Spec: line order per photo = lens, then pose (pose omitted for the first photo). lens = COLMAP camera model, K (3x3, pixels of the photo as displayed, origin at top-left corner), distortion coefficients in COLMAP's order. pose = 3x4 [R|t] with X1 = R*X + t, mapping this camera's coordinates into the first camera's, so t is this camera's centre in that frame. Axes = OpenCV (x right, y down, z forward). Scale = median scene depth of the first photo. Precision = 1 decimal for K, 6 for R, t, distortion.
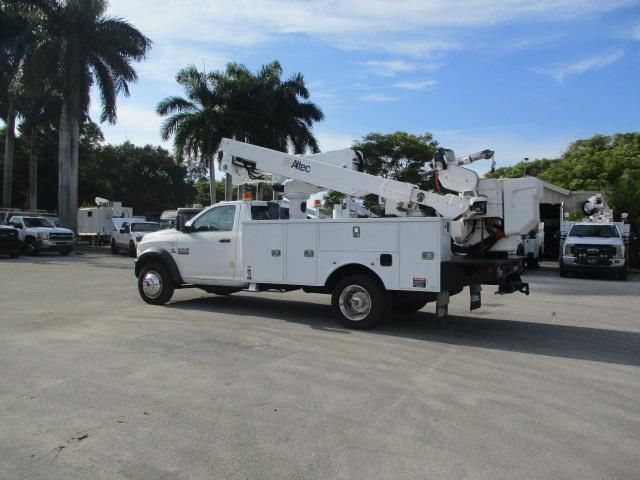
lens RADIAL K [[531.1, 0, 328.6], [0, 531.1, 237.4], [0, 0, 1]] dist [-0.031961, 0.010433]
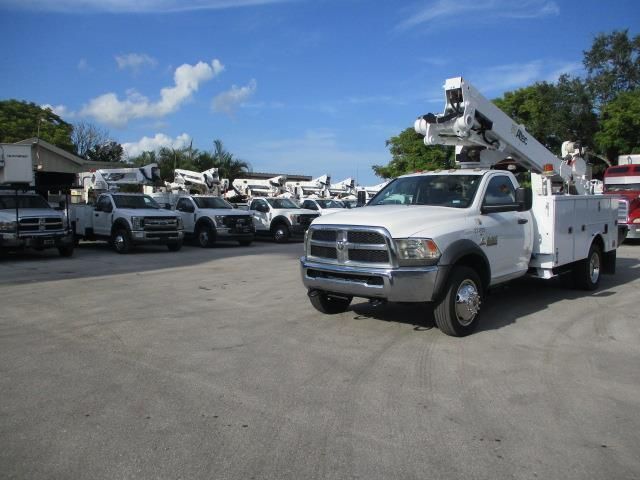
lens RADIAL K [[531.1, 0, 322.5], [0, 531.1, 238.6], [0, 0, 1]] dist [-0.031961, 0.010433]
pose [[0.251316, -0.076053, 0.964913, -0.961940], [0.018475, 0.997104, 0.073778, -0.030124], [-0.967729, -0.000714, 0.251993, 1.026518]]
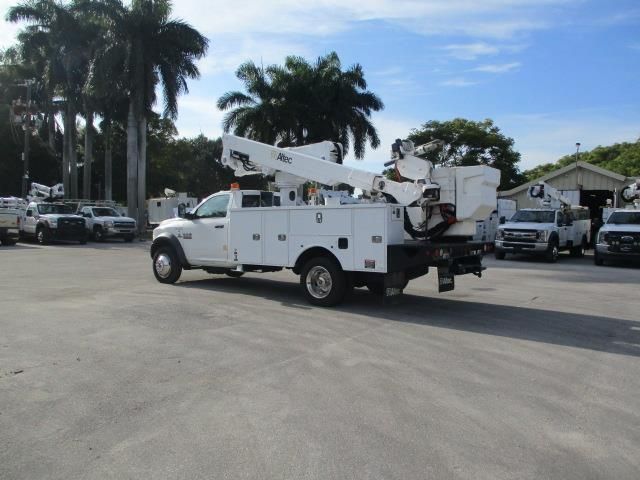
lens RADIAL K [[531.1, 0, 329.3], [0, 531.1, 240.5], [0, 0, 1]] dist [-0.031961, 0.010433]
pose [[0.989382, 0.003061, -0.145306, 0.184505], [0.000737, 0.999660, 0.026076, 0.006360], [0.145336, -0.025907, 0.989043, -0.066756]]
